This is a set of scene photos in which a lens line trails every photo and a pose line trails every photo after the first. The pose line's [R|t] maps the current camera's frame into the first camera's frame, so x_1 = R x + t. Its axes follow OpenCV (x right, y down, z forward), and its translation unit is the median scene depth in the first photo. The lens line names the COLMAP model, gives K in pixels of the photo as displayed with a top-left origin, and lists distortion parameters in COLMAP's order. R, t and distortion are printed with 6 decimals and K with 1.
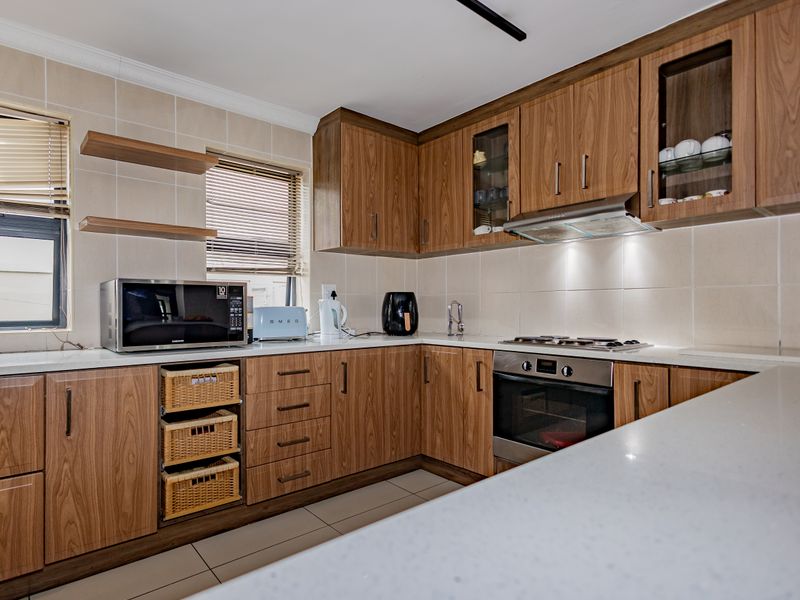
lens RADIAL K [[424.3, 0, 400.0], [0, 424.3, 300.0], [0, 0, 1]] dist [0.004913, 0.001371]
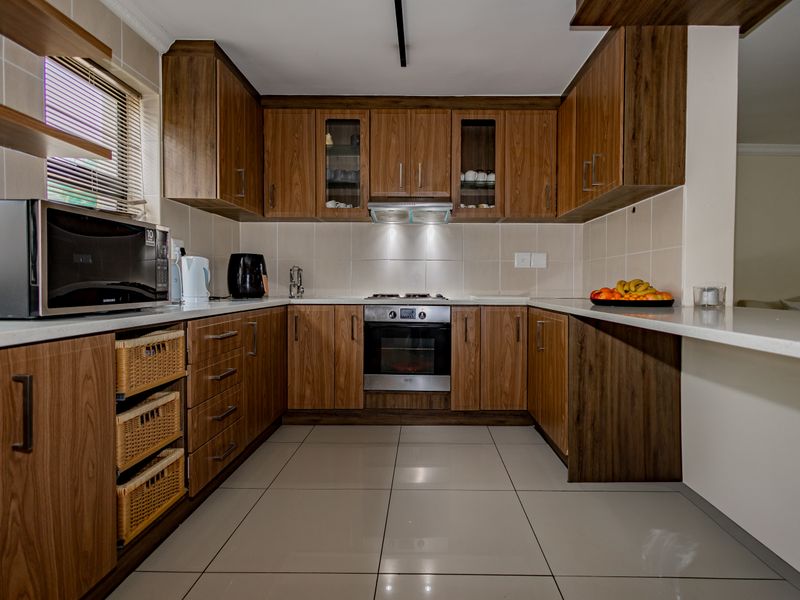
lens RADIAL K [[409.7, 0, 401.9], [0, 409.7, 287.0], [0, 0, 1]] dist [0.002215, -0.000793]
pose [[0.640675, -0.000952, 0.767812, -0.611458], [-0.013707, 0.999826, 0.012678, 0.049310], [-0.767690, -0.018647, 0.640550, 0.156249]]
